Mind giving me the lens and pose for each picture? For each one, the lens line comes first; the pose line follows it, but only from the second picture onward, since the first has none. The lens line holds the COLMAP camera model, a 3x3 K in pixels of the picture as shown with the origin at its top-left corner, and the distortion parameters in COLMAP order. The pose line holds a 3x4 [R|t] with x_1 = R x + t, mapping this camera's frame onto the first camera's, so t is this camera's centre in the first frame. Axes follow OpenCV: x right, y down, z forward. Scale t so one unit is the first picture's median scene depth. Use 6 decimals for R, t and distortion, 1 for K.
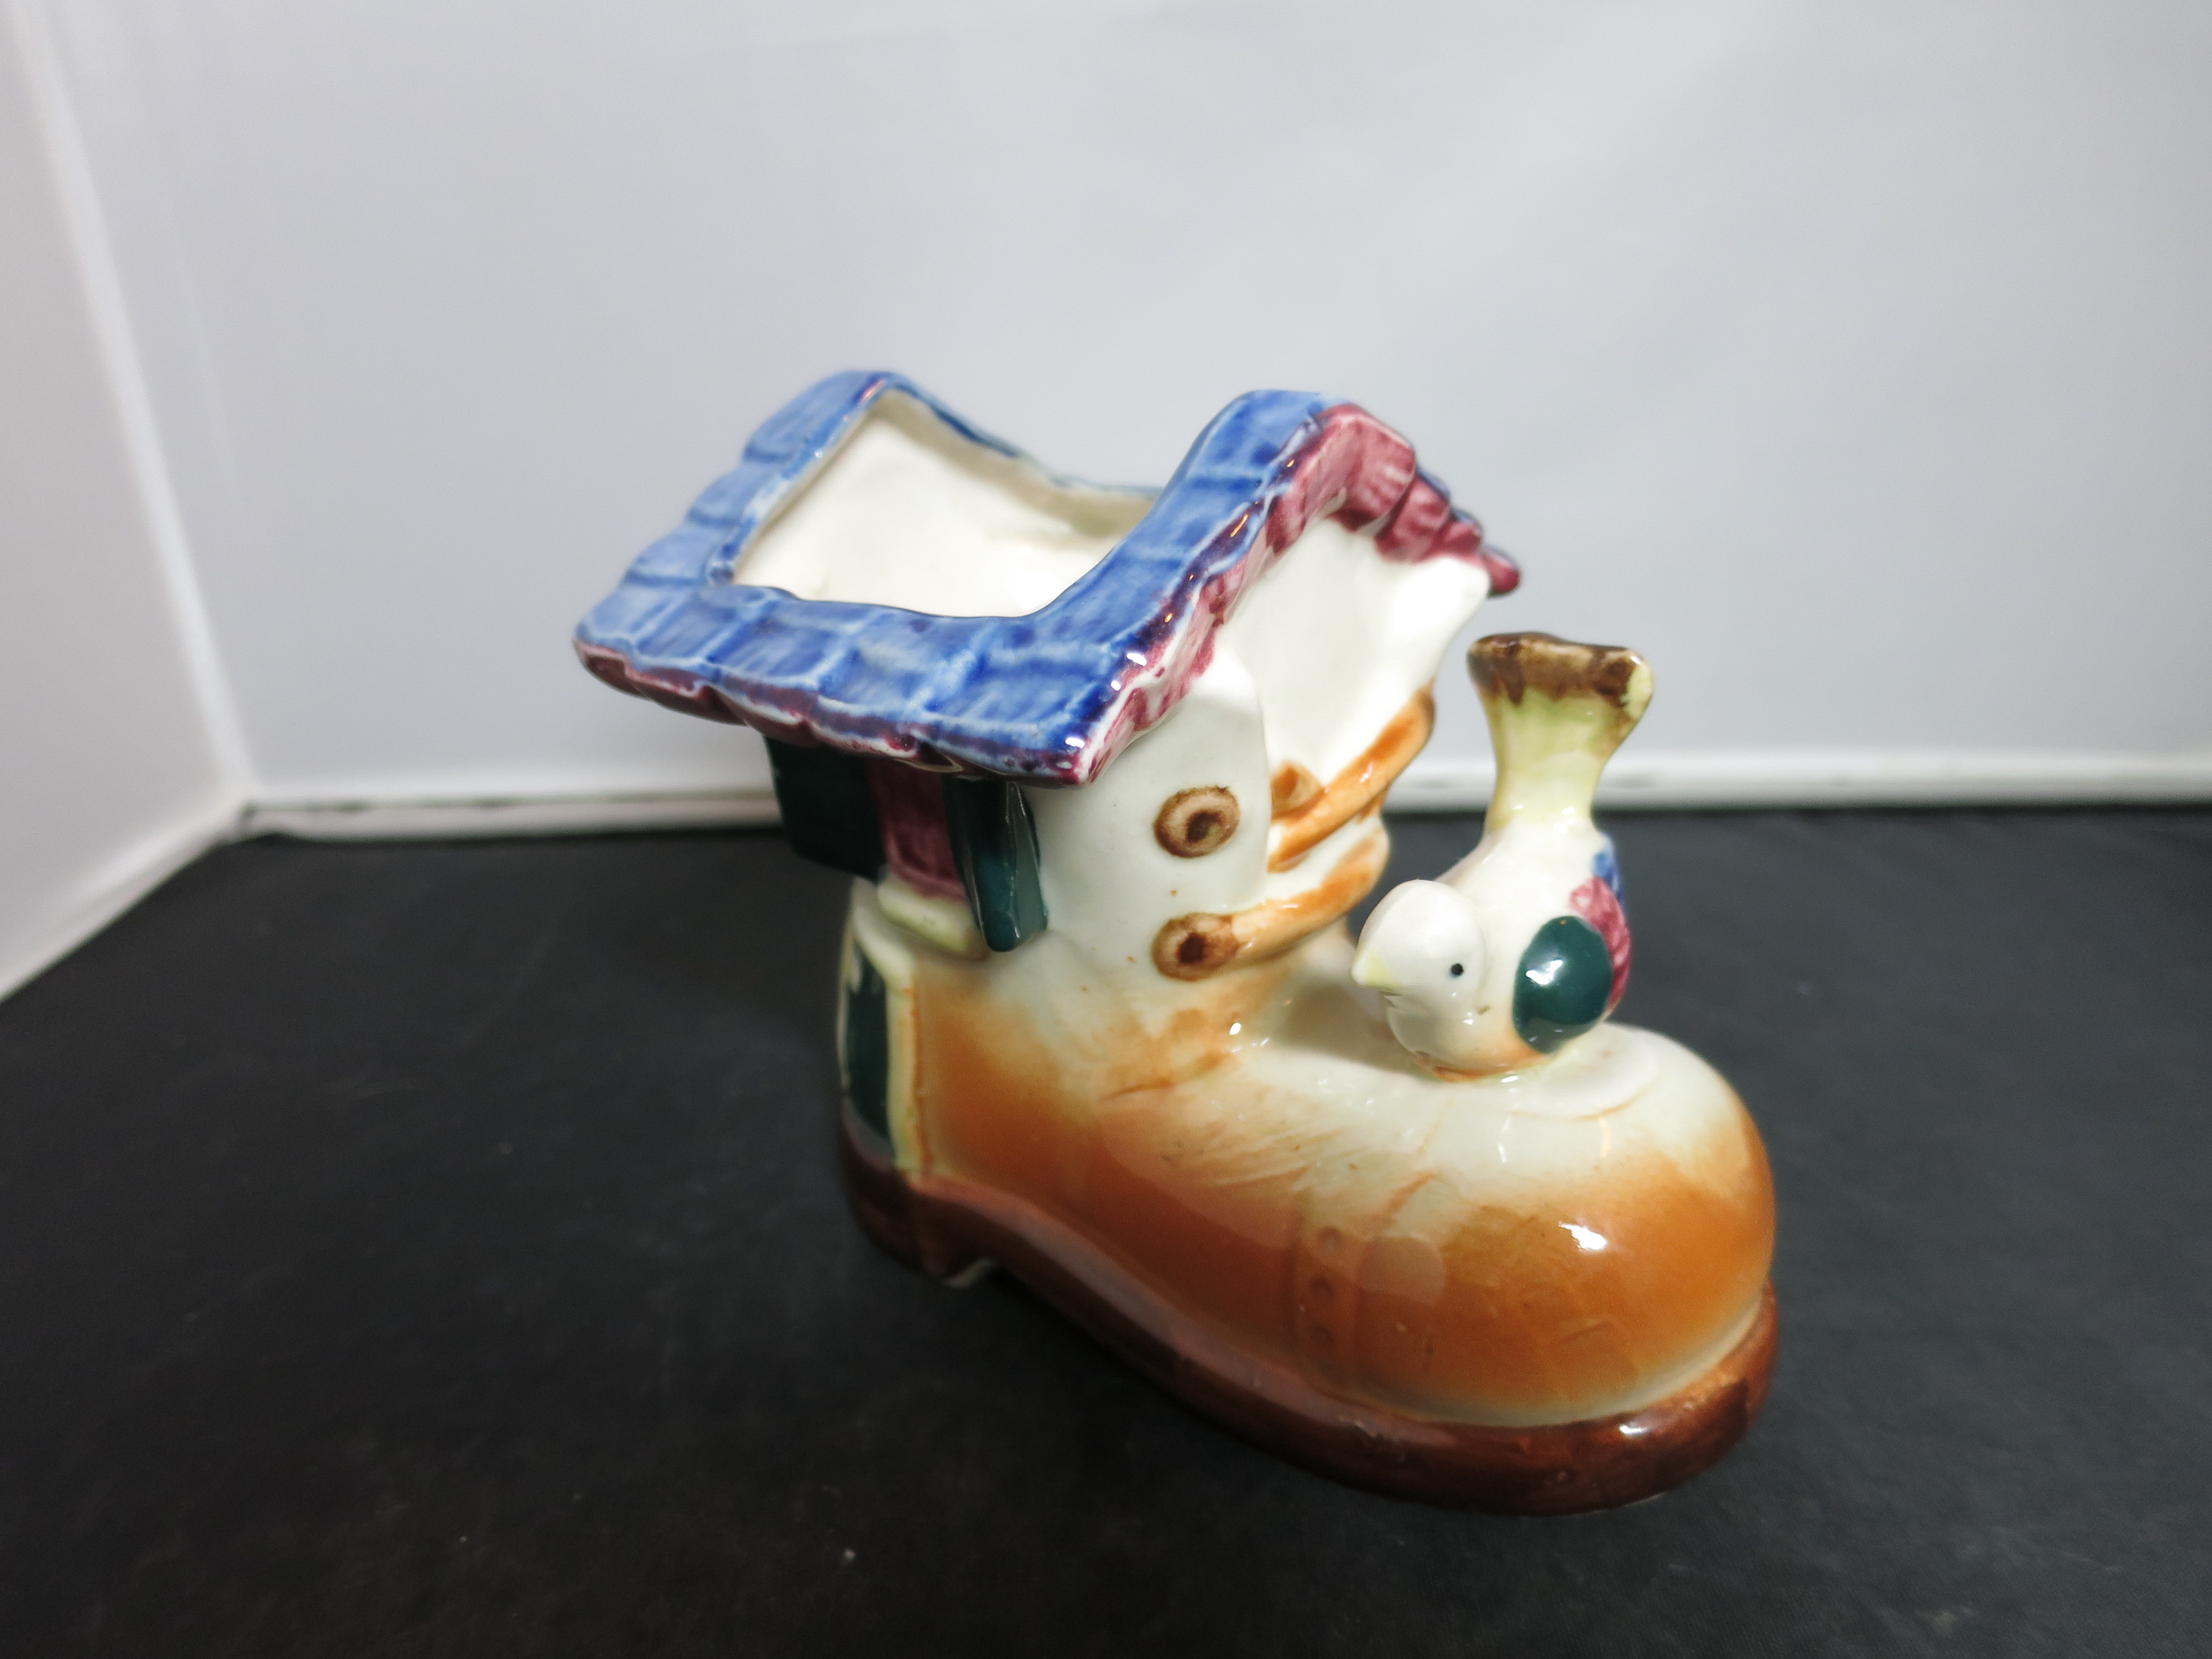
lens RADIAL K [[1571.4, 0, 1112.9], [0, 1571.4, 831.8], [0, 0, 1]] dist [-0.029301, 0.004918]
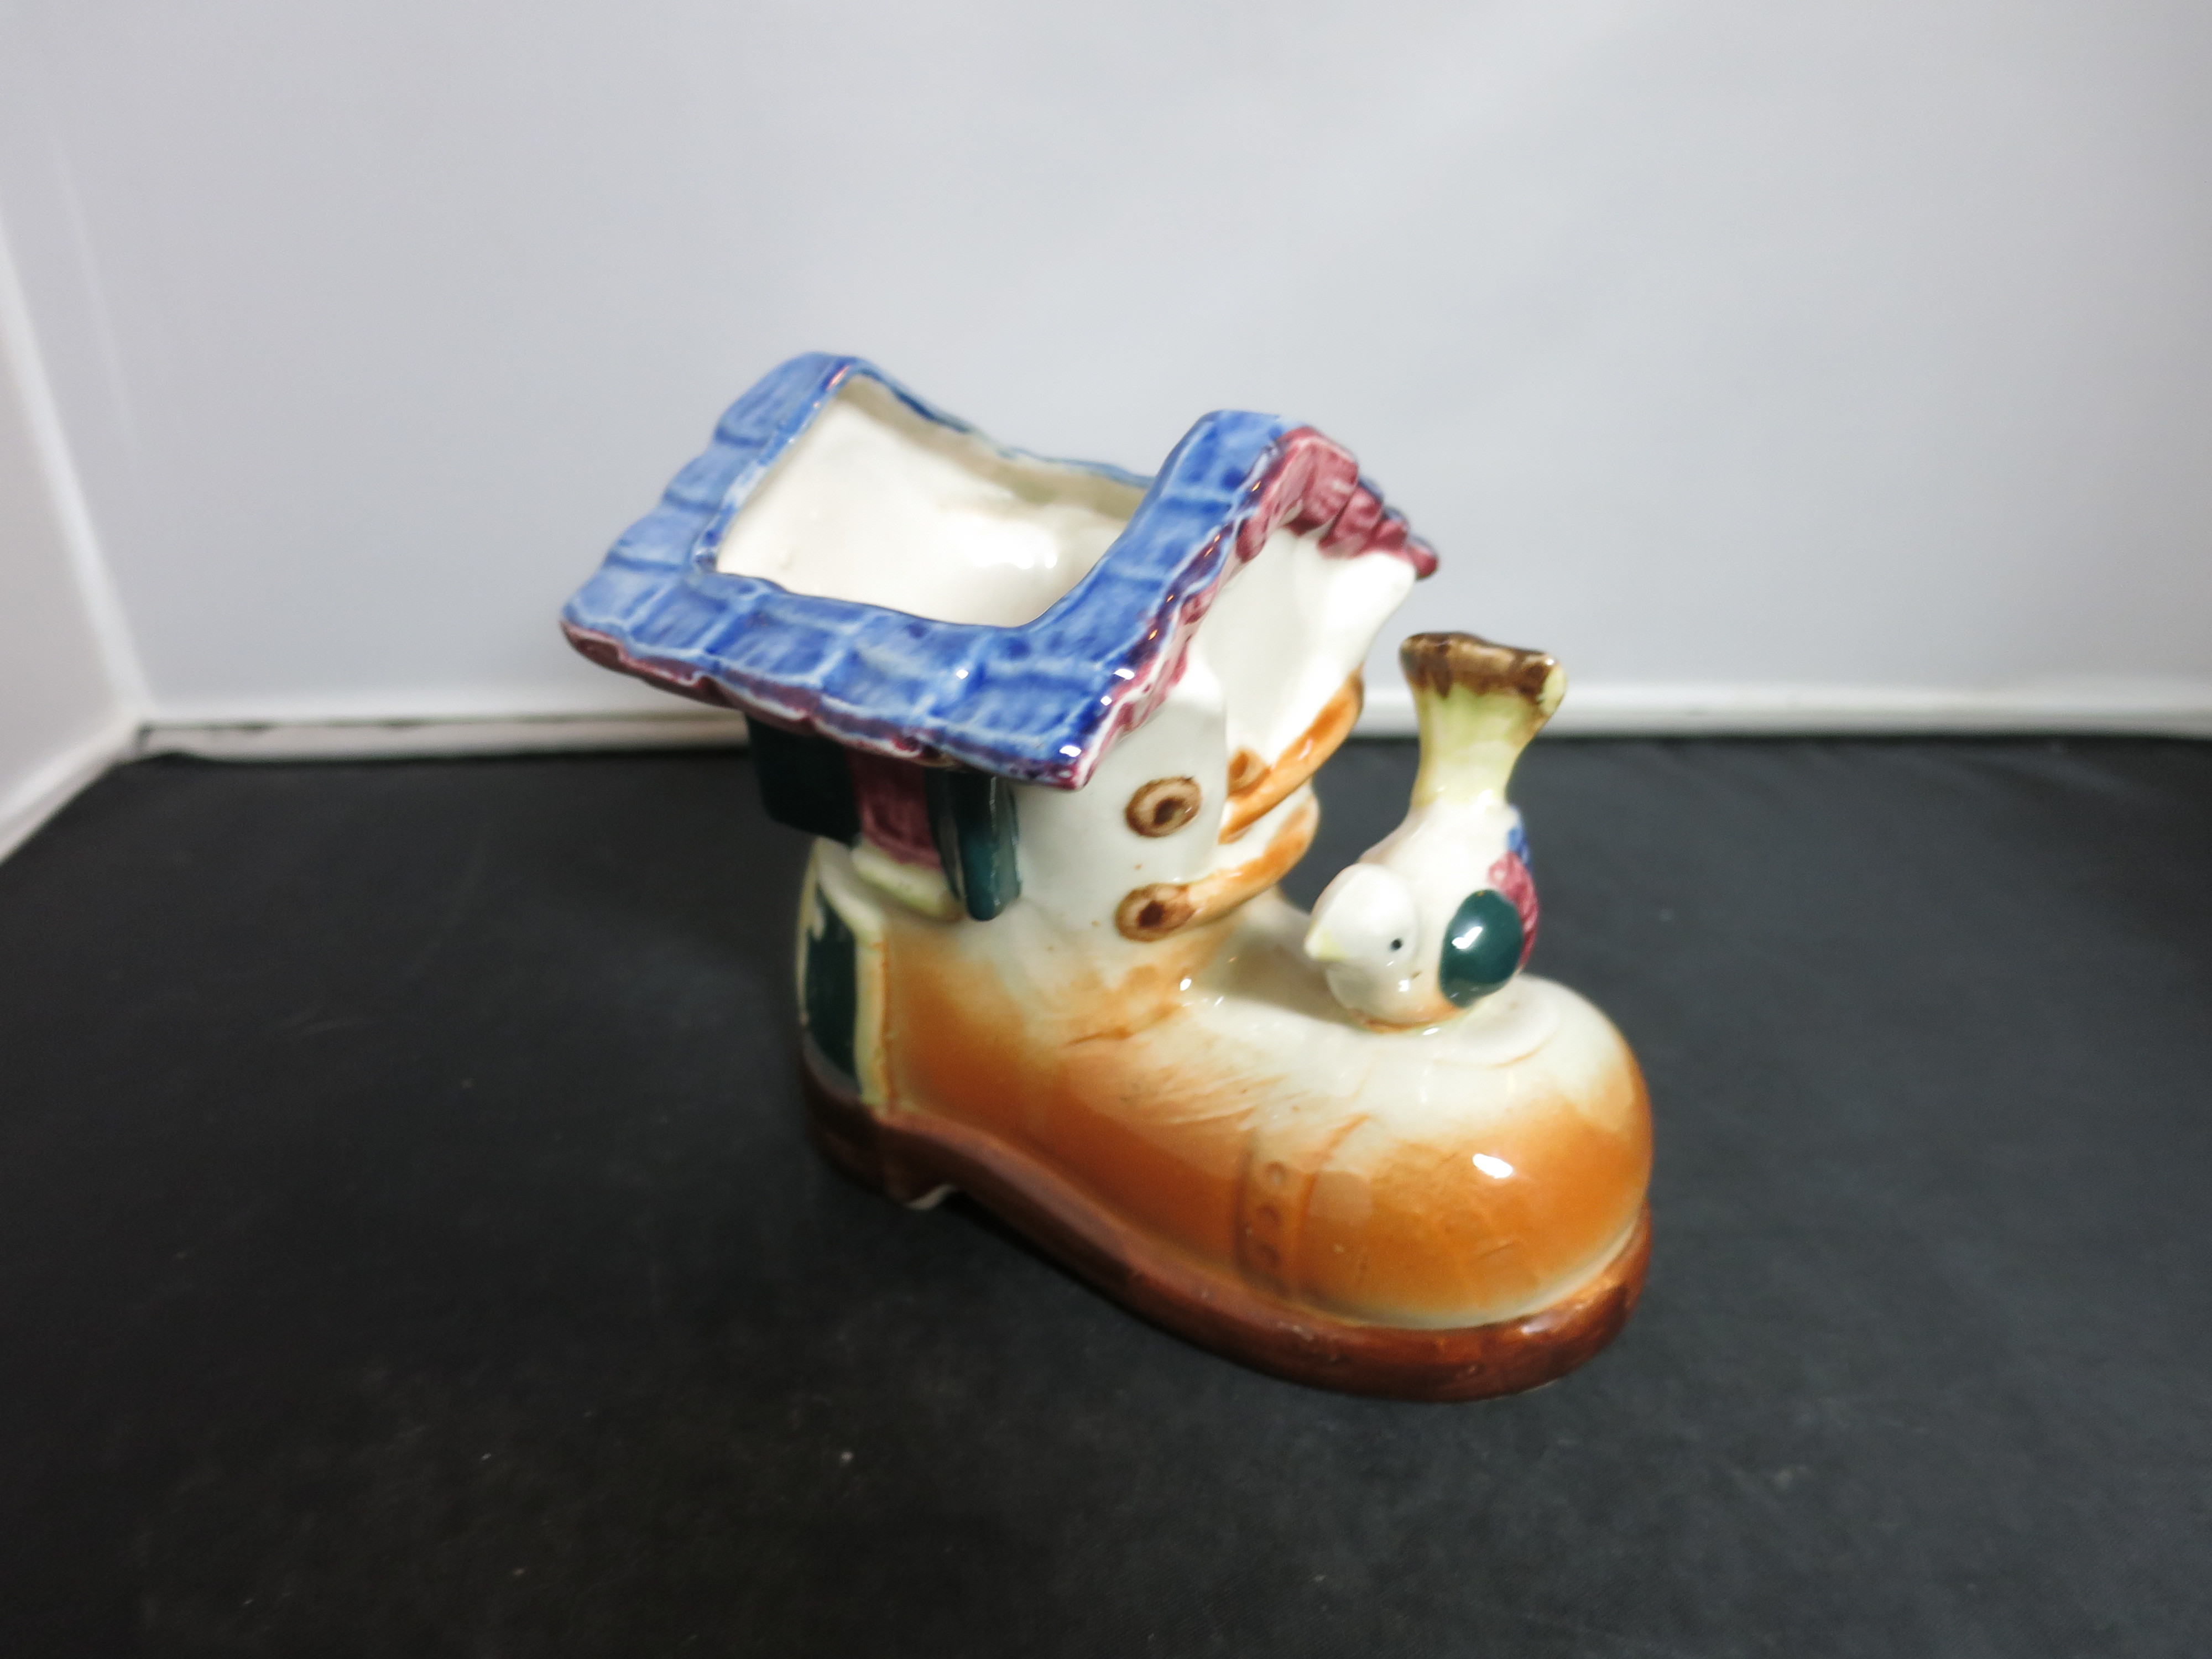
lens RADIAL K [[1571.4, 0, 1113.6], [0, 1571.4, 829.8], [0, 0, 1]] dist [-0.029301, 0.004918]
pose [[0.995560, -0.001748, 0.094111, -0.076704], [-0.005689, 0.996883, 0.078687, -0.068967], [-0.093956, -0.078873, 0.992447, -0.088029]]
